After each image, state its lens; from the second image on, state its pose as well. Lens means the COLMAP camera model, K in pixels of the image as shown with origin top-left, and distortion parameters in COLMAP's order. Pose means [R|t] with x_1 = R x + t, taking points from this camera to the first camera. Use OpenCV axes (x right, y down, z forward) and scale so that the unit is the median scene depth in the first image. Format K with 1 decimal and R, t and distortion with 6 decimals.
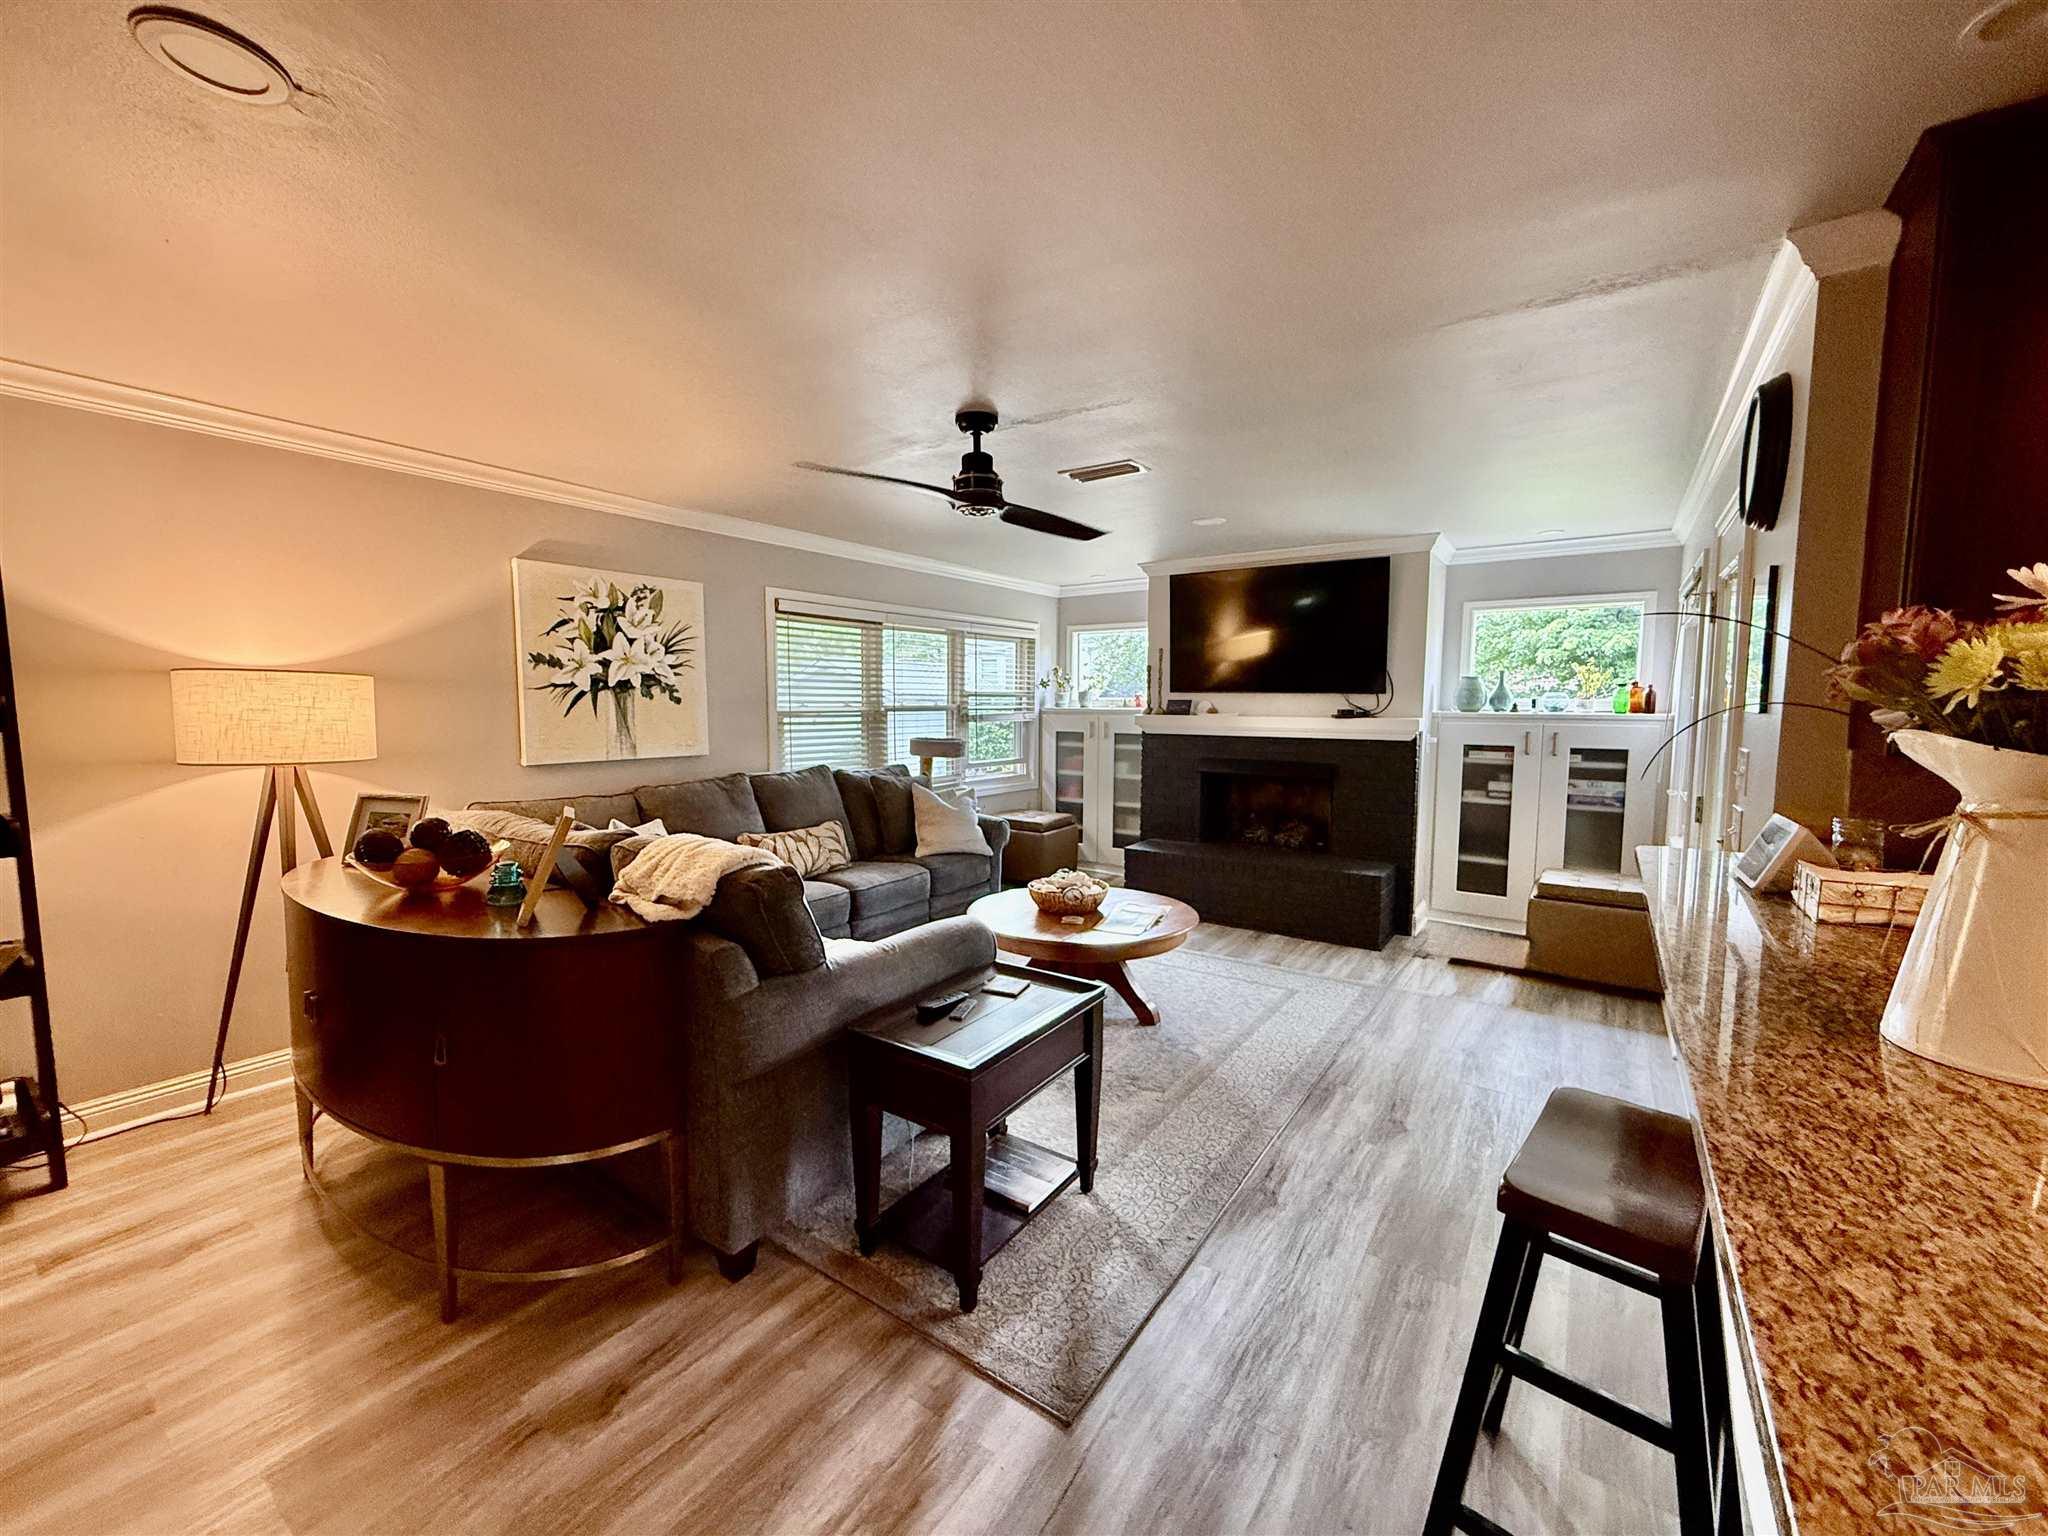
lens RADIAL K [[815.0, 0, 1021.8], [0, 815.0, 768.8], [0, 0, 1]] dist [-0.001047, 0.000557]
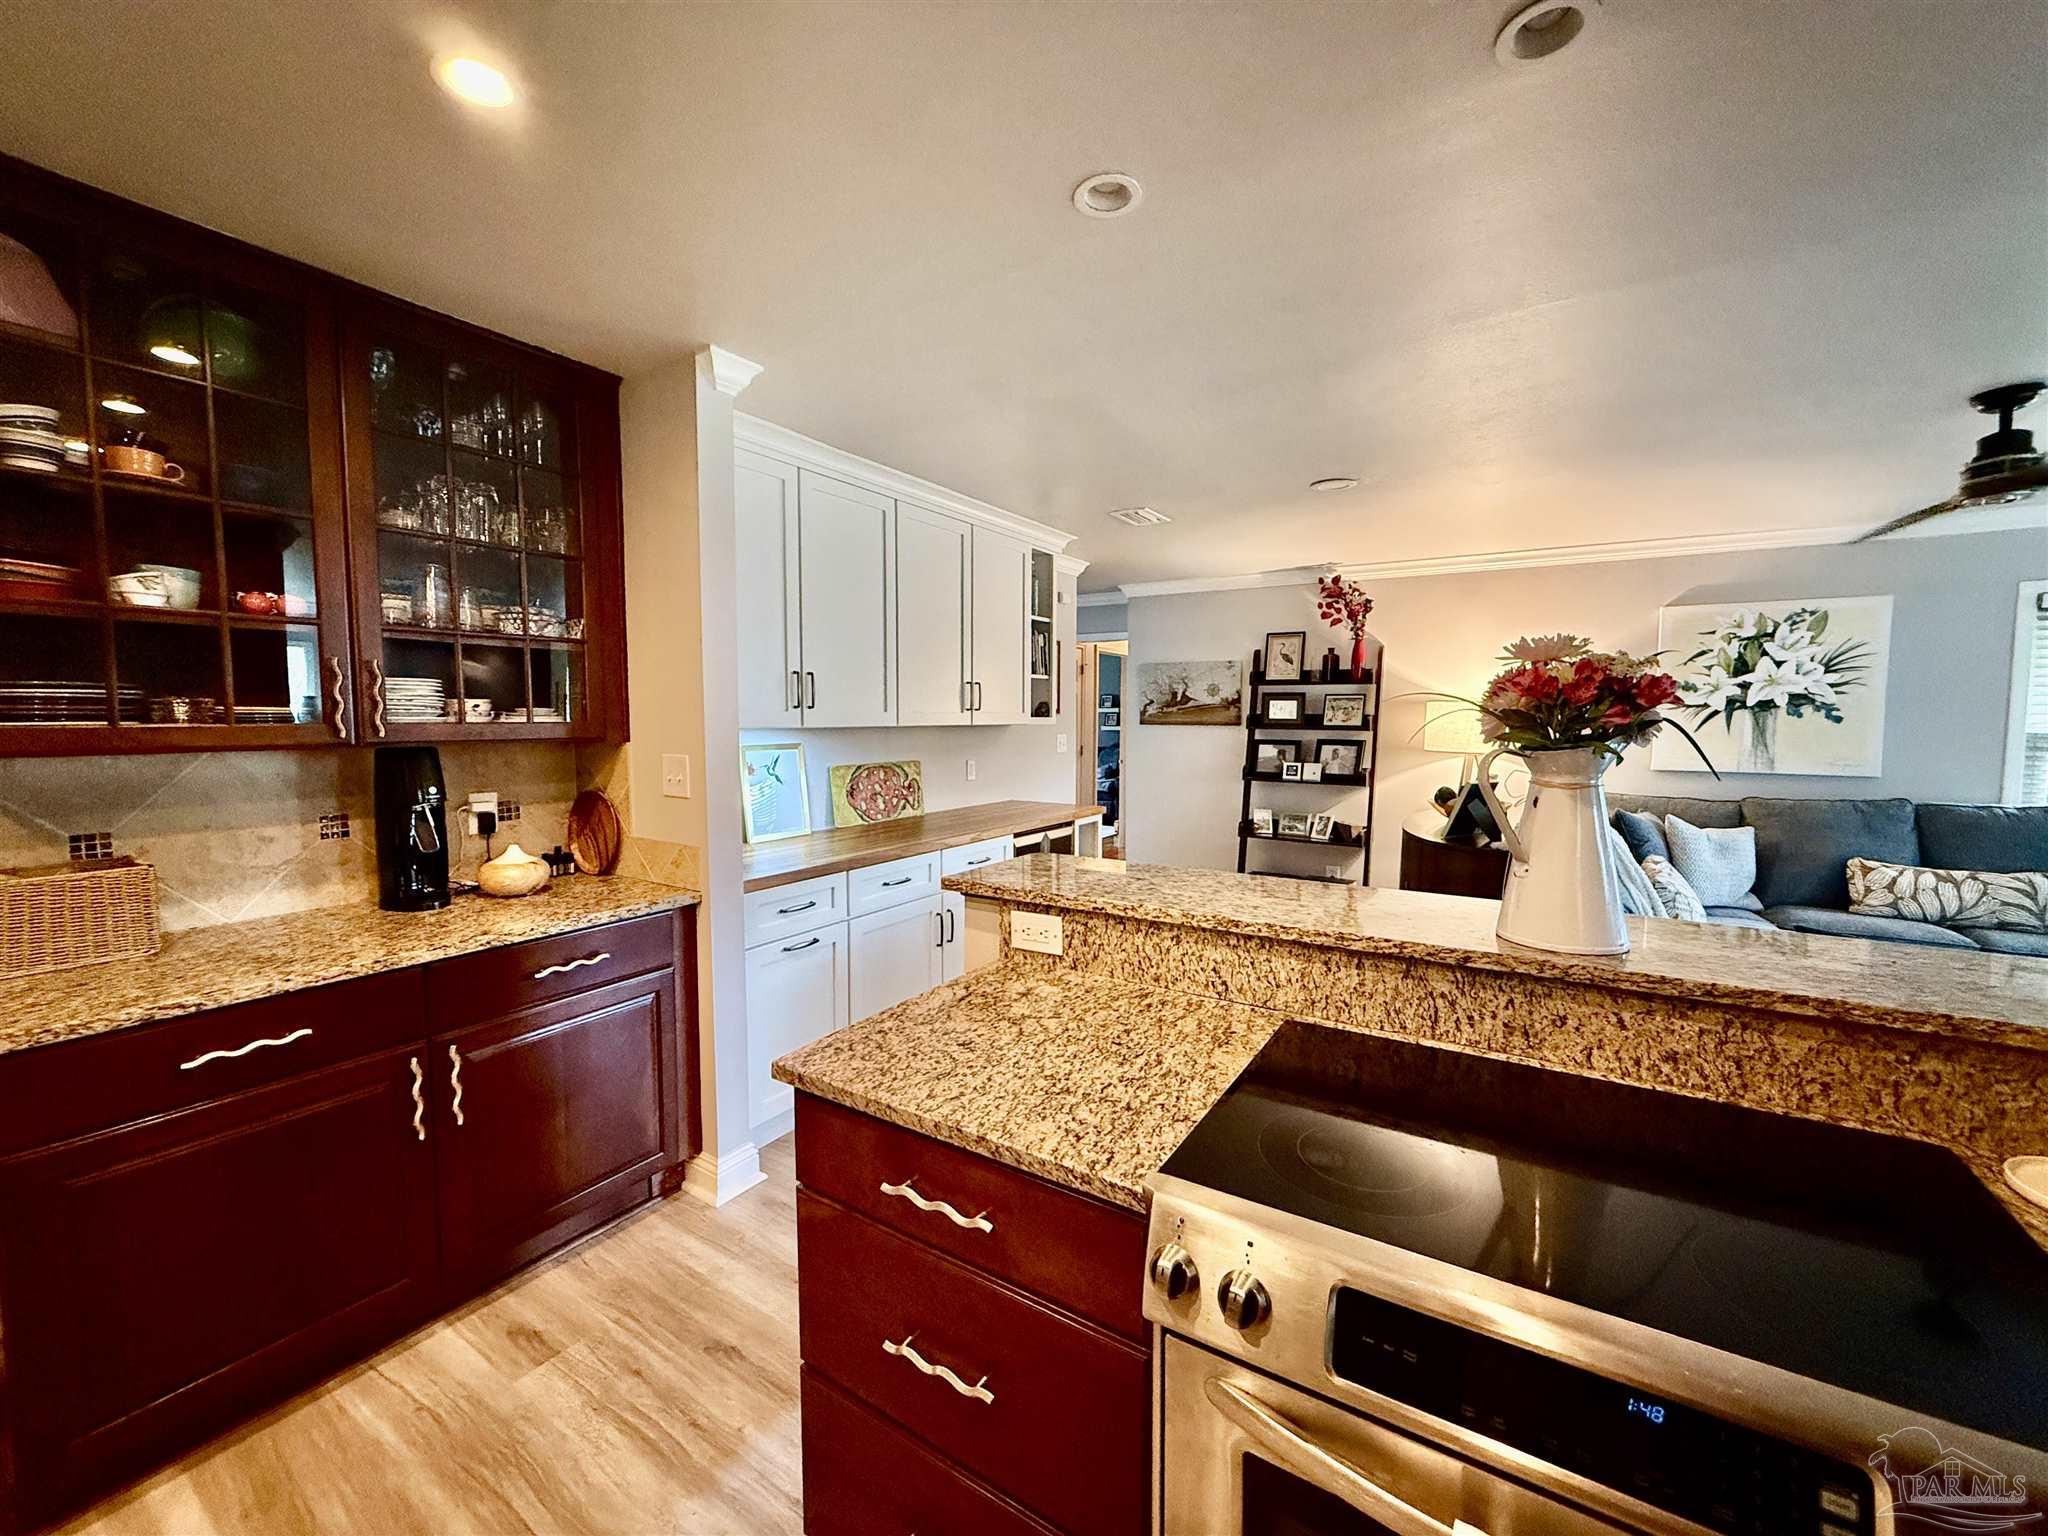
lens RADIAL K [[815.0, 0, 1021.8], [0, 815.0, 768.8], [0, 0, 1]] dist [-0.001047, 0.000557]
pose [[0.040055, 0.064021, -0.997144, 0.561801], [-0.088345, 0.994264, 0.060287, 0.004551], [0.995284, 0.085678, 0.045481, -0.030360]]
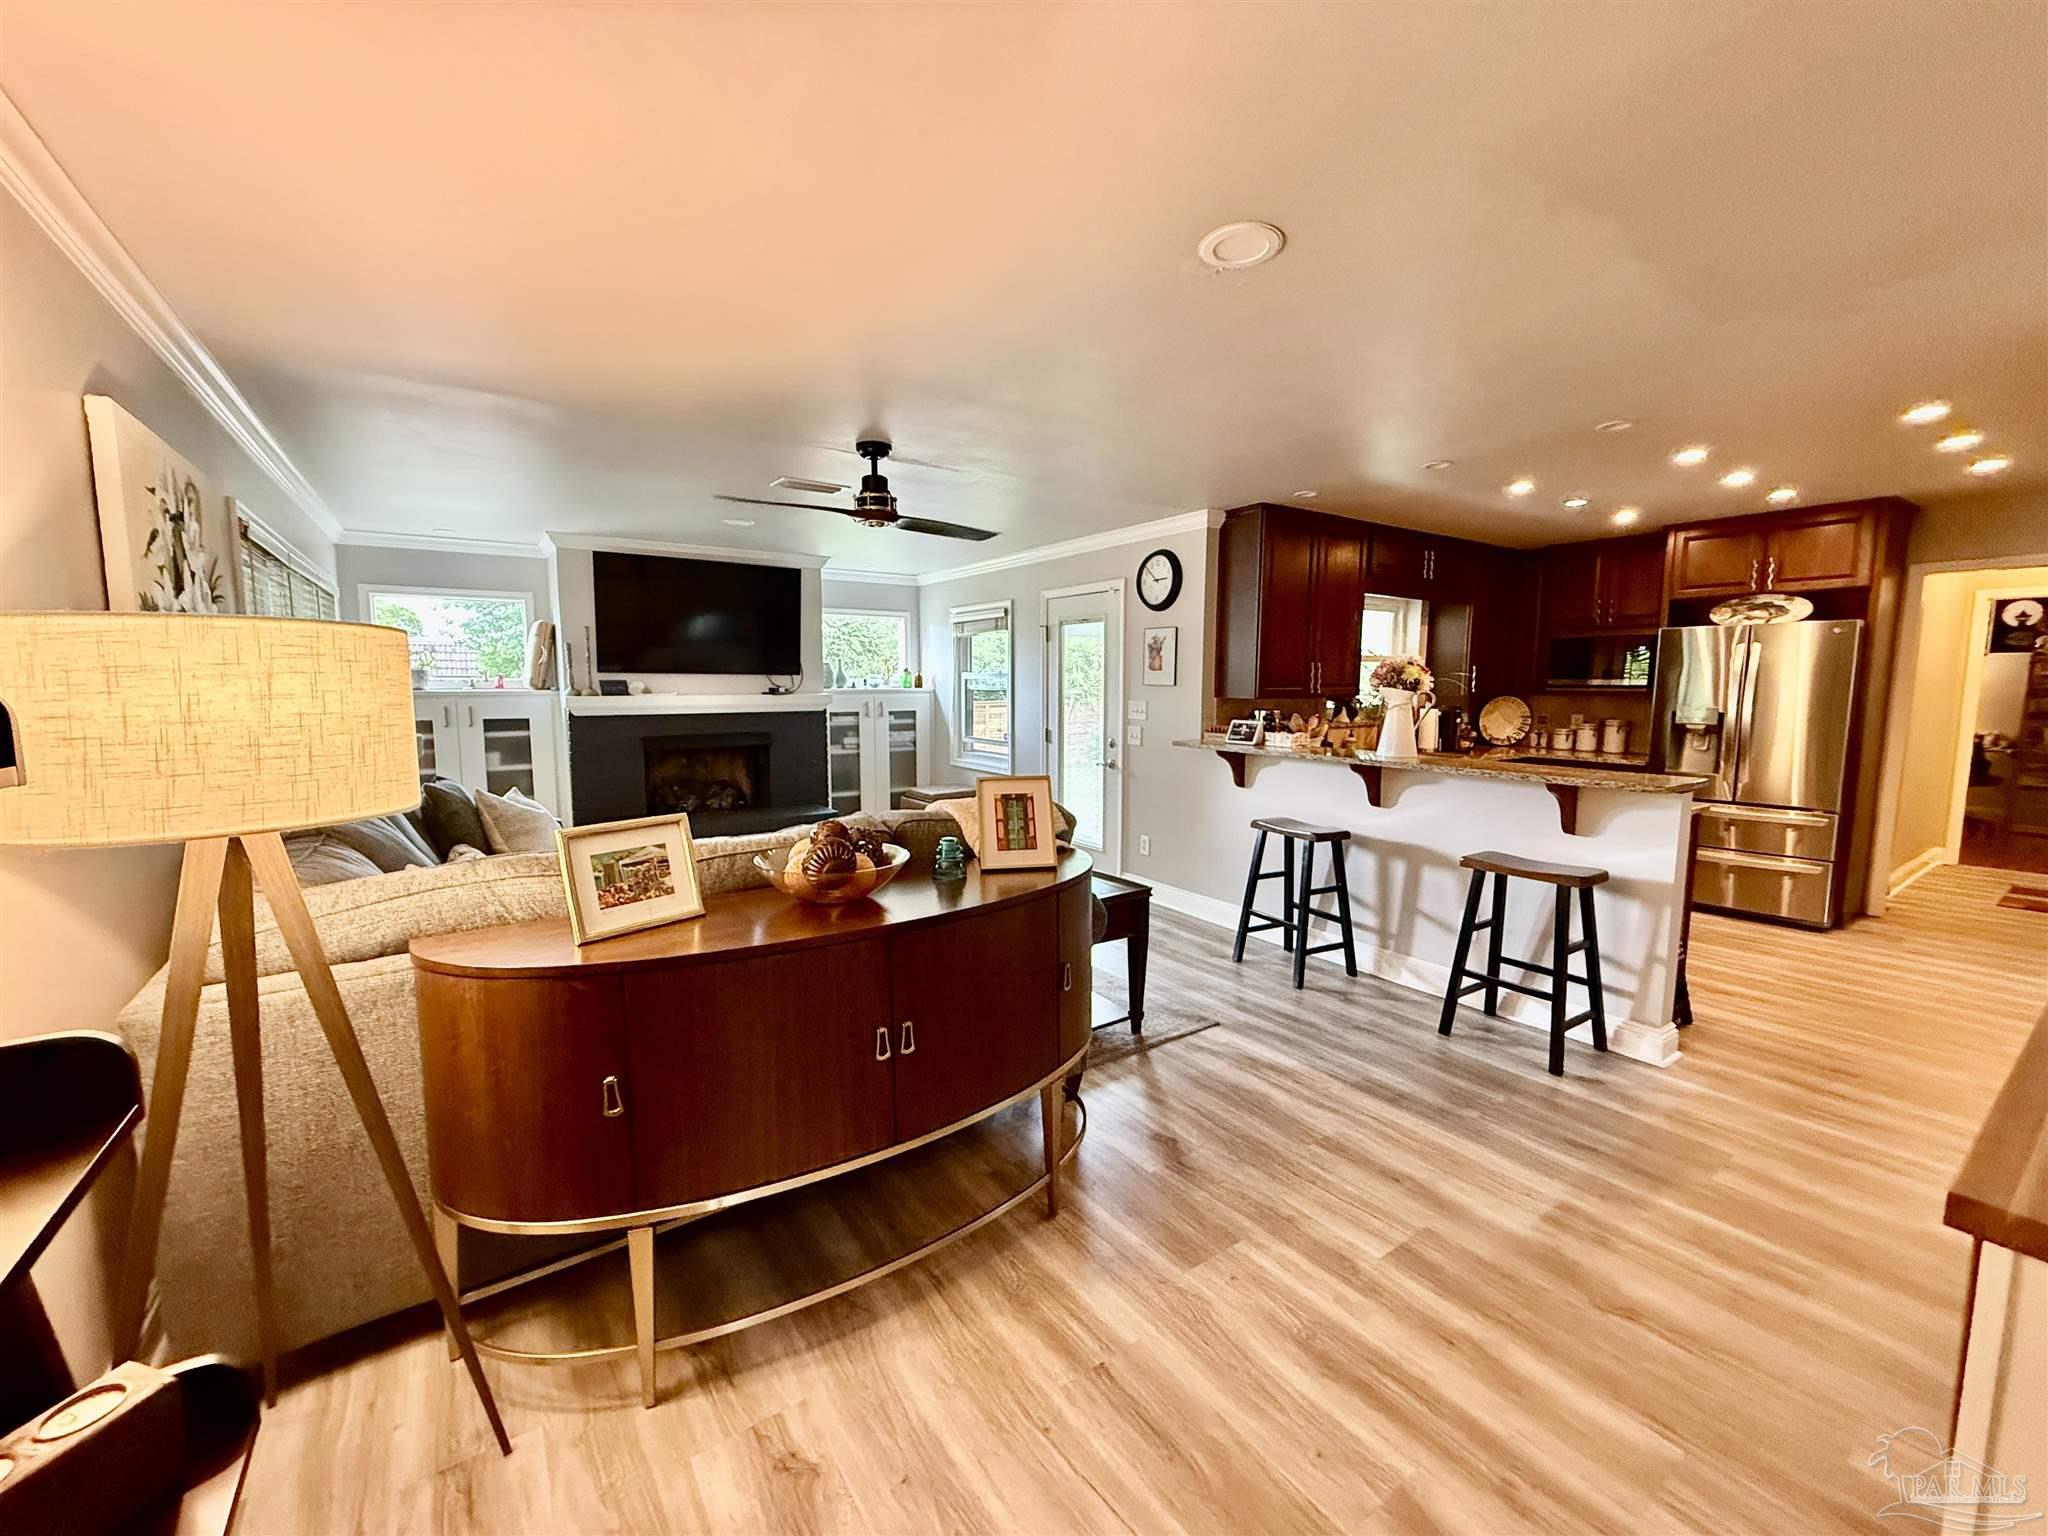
lens RADIAL K [[815.0, 0, 1021.8], [0, 815.0, 768.8], [0, 0, 1]] dist [-0.001047, 0.000557]
pose [[0.345310, -0.103763, 0.932735, -0.819511], [0.079820, 0.993515, 0.080974, -0.026907], [-0.935088, 0.046490, 0.351353, 0.283302]]
